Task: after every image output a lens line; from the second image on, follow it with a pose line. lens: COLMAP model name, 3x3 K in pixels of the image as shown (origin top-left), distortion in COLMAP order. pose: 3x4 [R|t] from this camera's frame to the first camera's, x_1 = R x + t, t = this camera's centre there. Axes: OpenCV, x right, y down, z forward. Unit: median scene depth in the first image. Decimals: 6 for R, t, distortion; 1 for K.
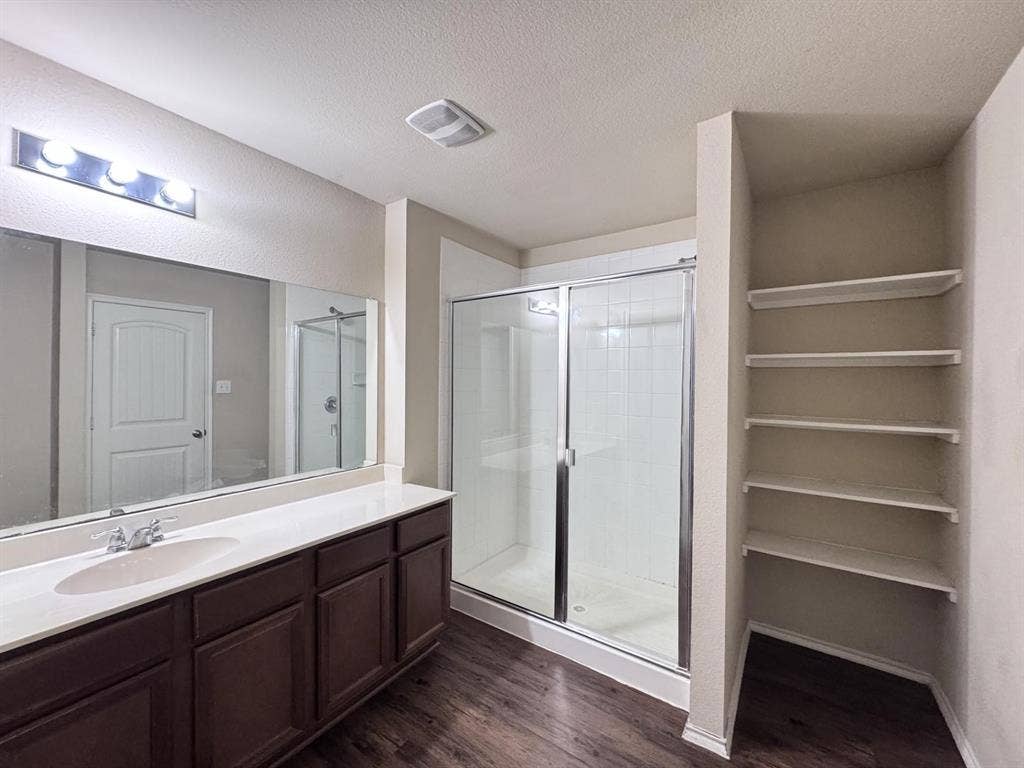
lens RADIAL K [[410.4, 0, 510.7], [0, 410.4, 381.4], [0, 0, 1]] dist [-0.001979, 0.000236]
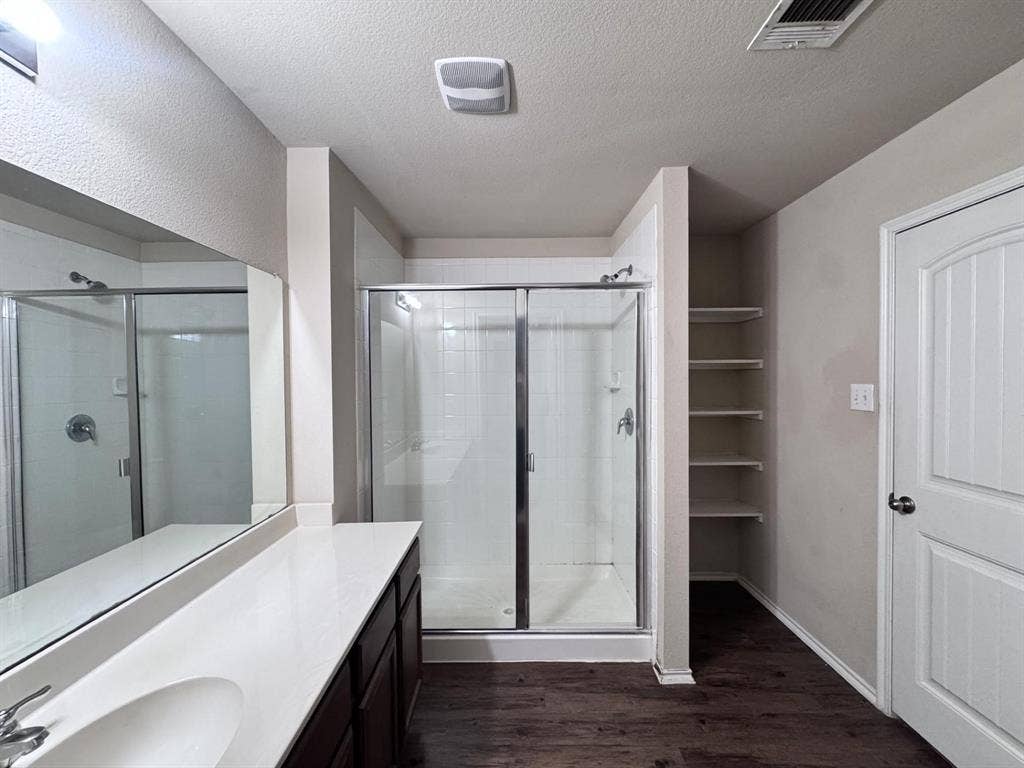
lens RADIAL K [[410.4, 0, 510.3], [0, 410.4, 381.9], [0, 0, 1]] dist [-0.001979, 0.000236]
pose [[0.825622, -0.022089, 0.563792, -0.506832], [0.016672, 0.999752, 0.014756, -0.026830], [-0.563978, -0.002783, 0.825785, 0.228027]]
